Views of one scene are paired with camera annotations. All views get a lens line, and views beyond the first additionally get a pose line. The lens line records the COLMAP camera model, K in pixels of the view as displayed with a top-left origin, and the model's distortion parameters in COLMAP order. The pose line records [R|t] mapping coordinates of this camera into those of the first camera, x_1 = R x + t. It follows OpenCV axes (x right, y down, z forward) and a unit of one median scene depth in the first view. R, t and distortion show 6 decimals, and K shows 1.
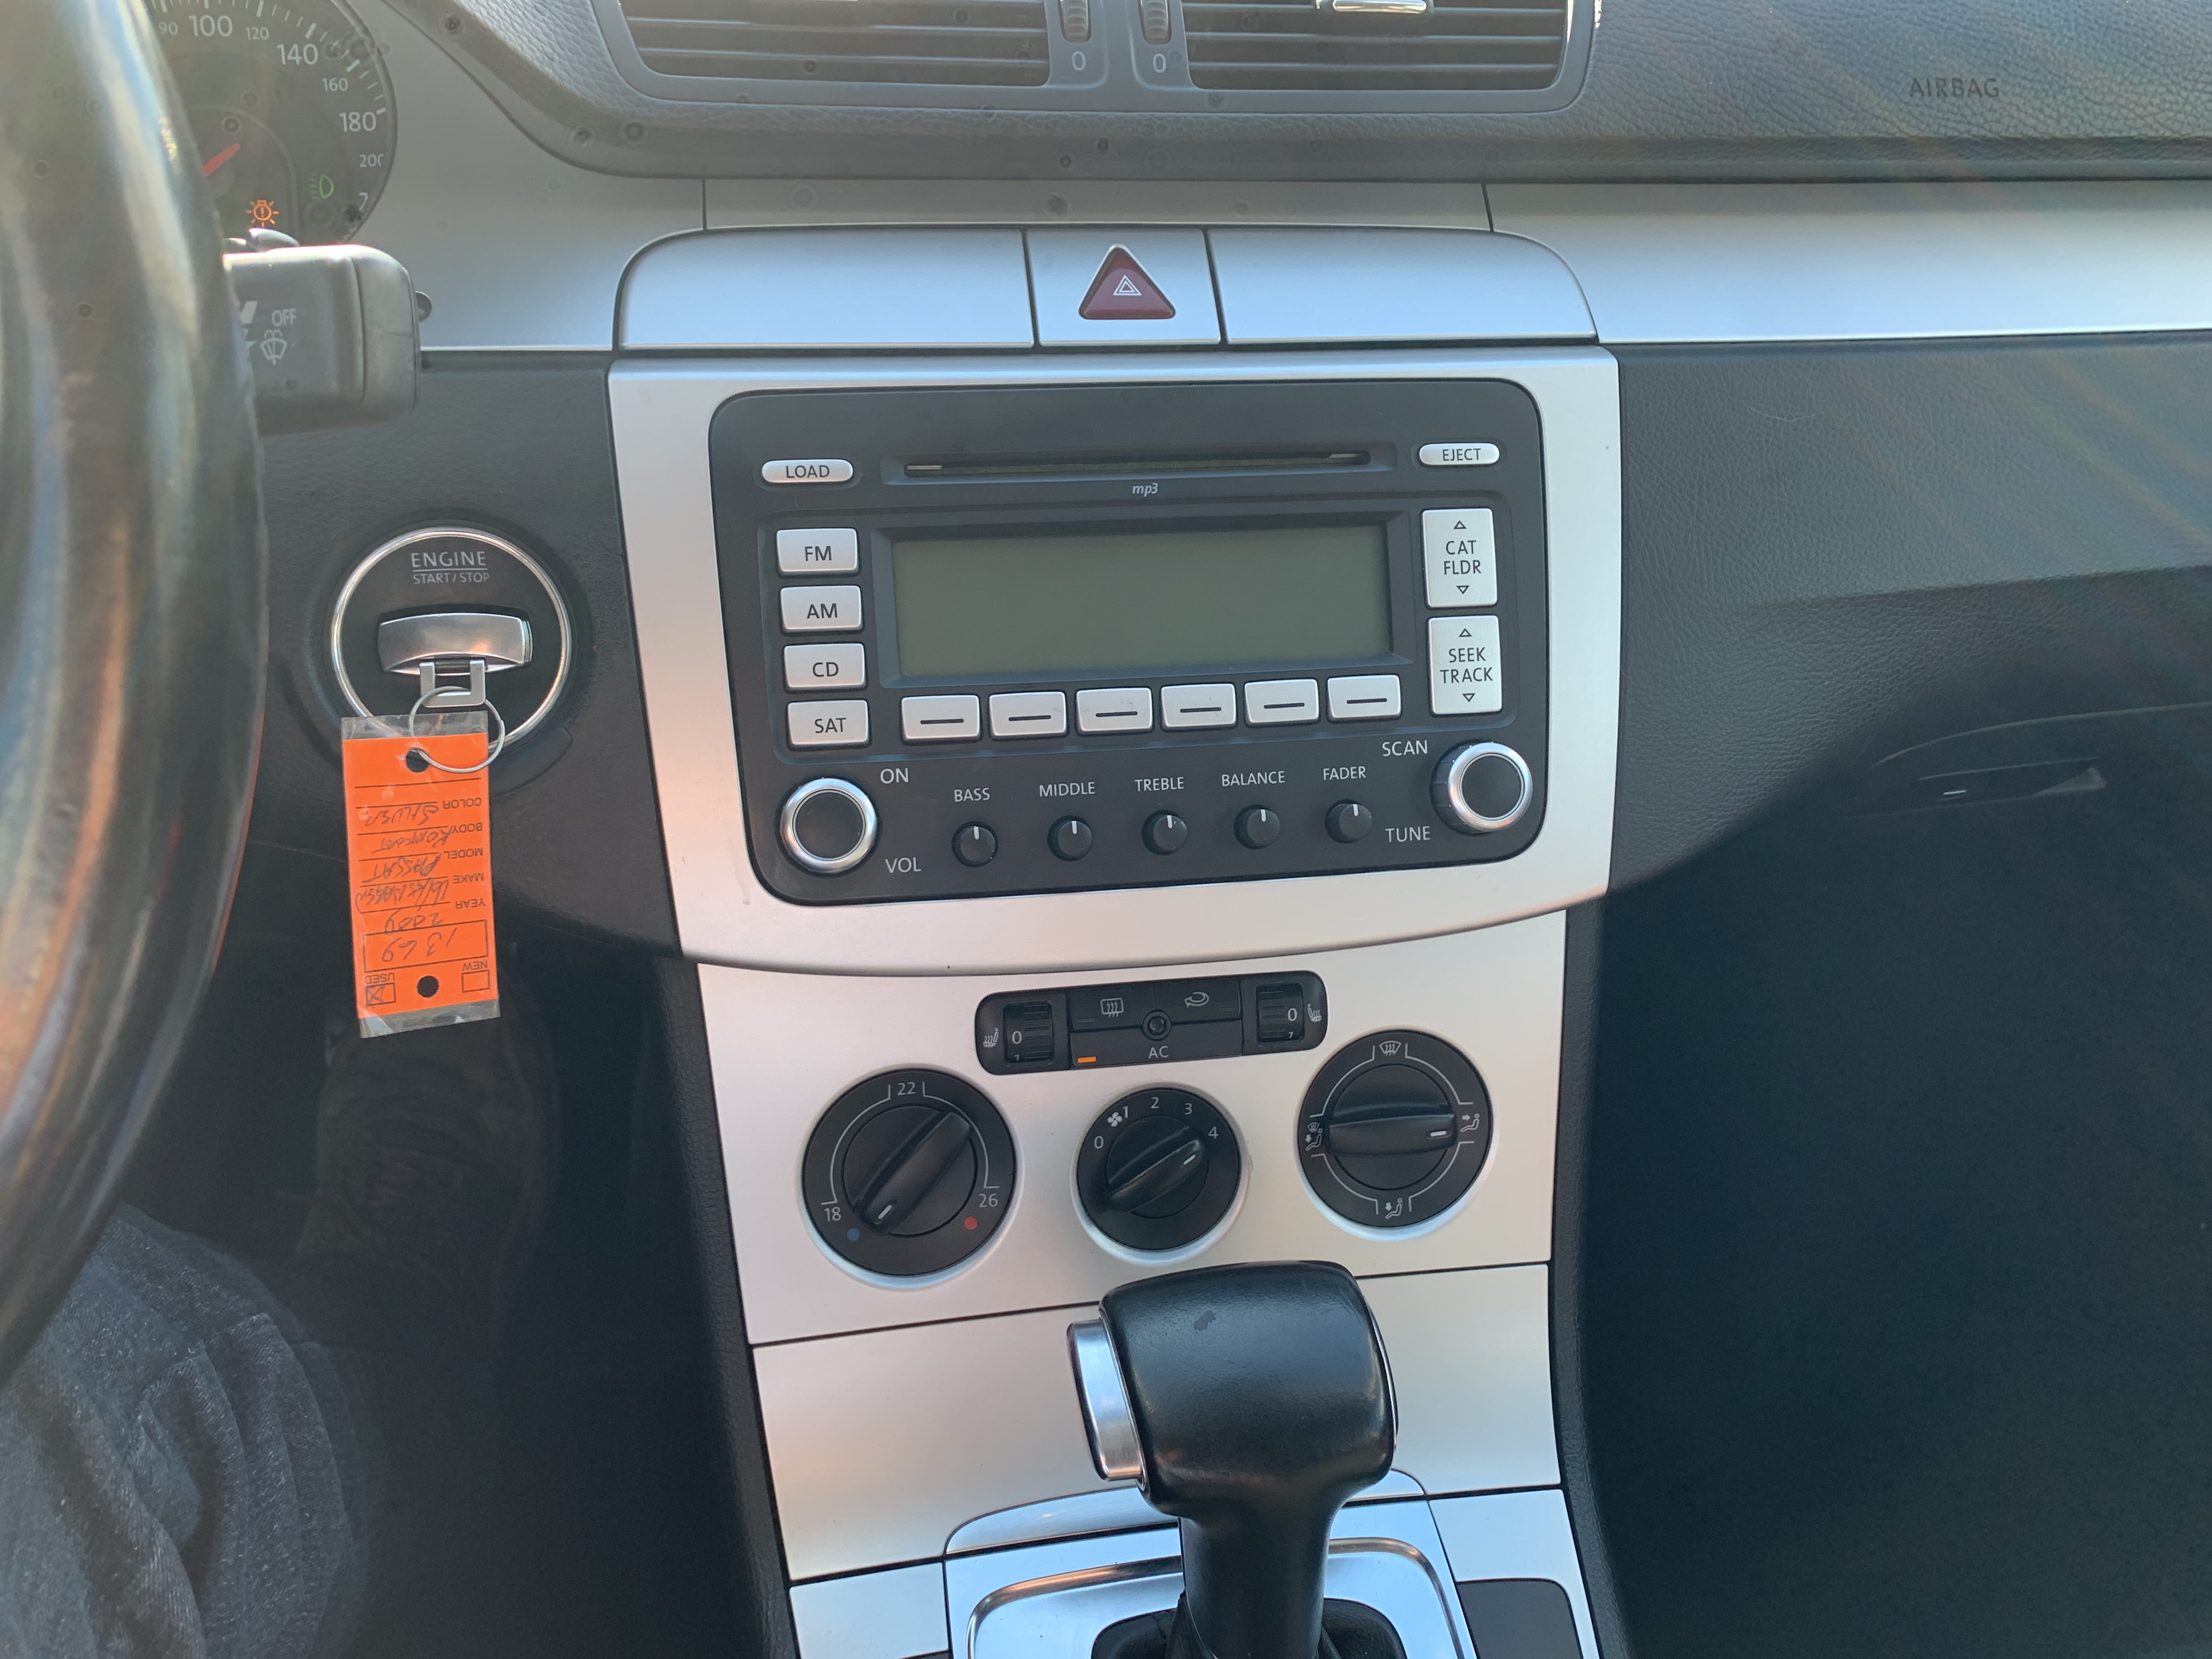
lens RADIAL K [[1640.9, 0, 1090.0], [0, 1640.9, 801.0], [0, 0, 1]] dist [0.031410, -0.049435]
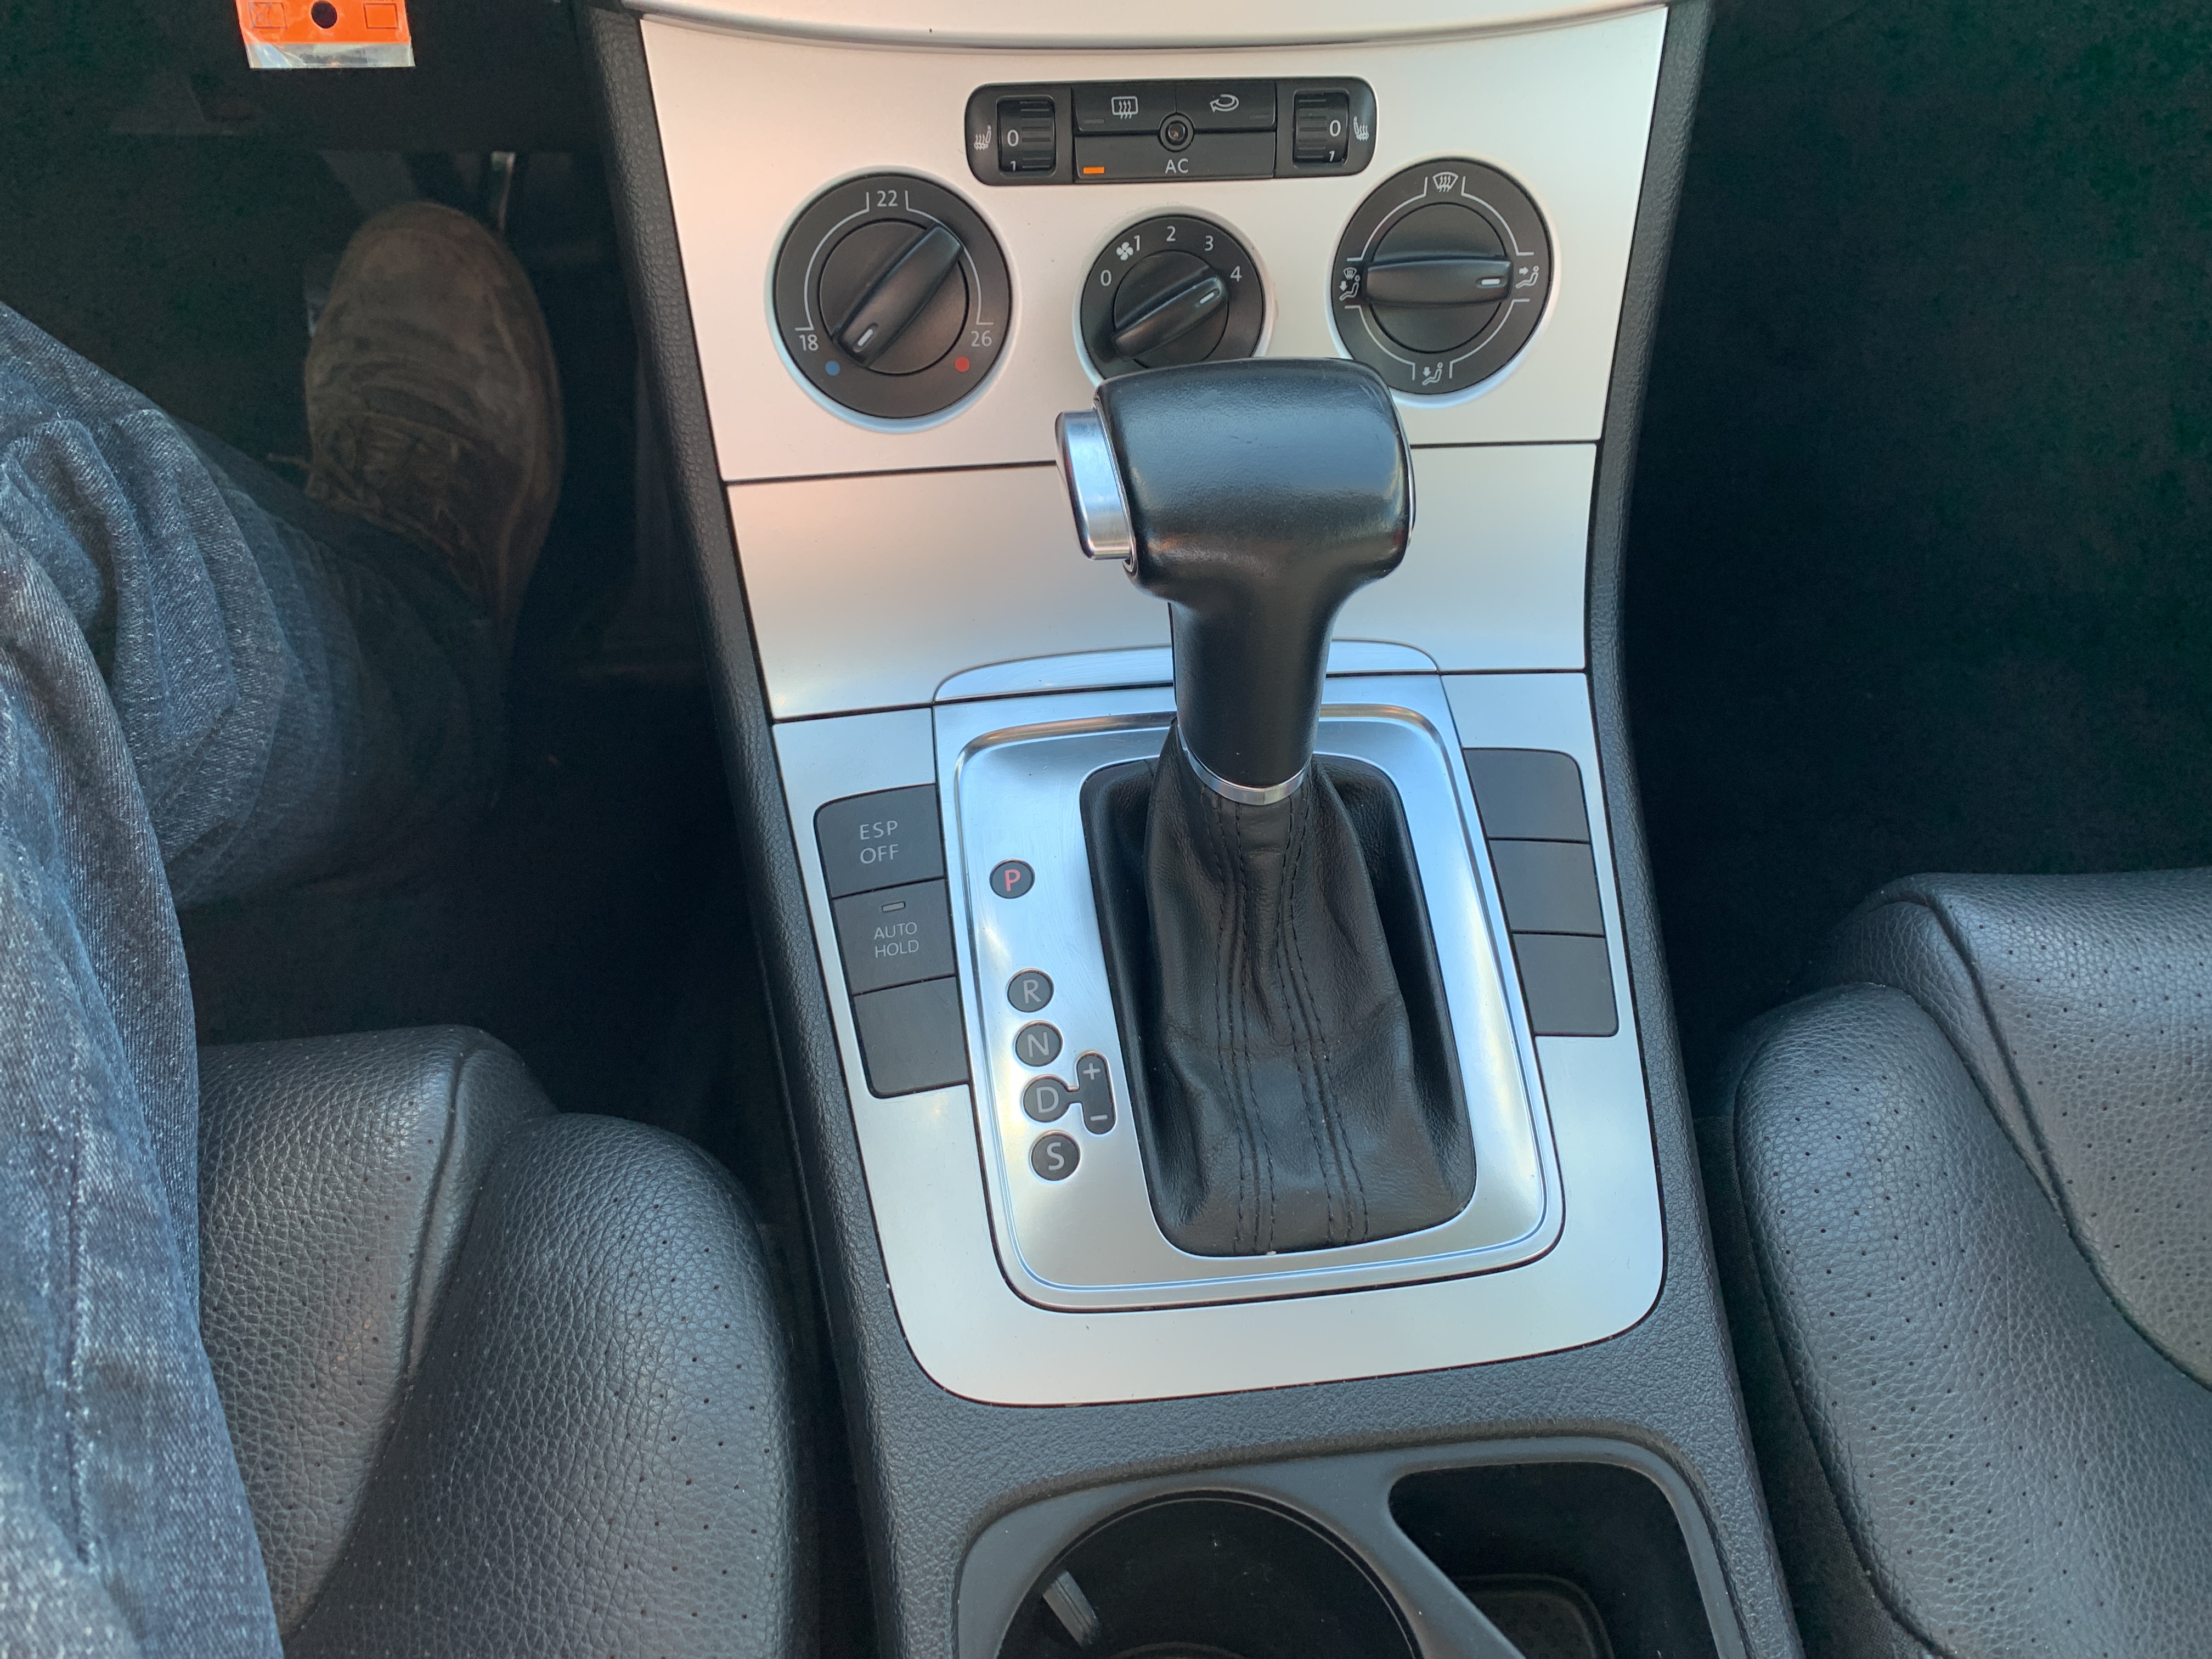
lens RADIAL K [[1640.9, 0, 1090.0], [0, 1640.9, 801.0], [0, 0, 1]] dist [0.031410, -0.049435]
pose [[0.999171, 0.032633, -0.024330, 0.028123], [-0.023472, 0.950247, 0.310612, 0.203452], [0.033256, -0.309784, 0.950225, 0.067990]]
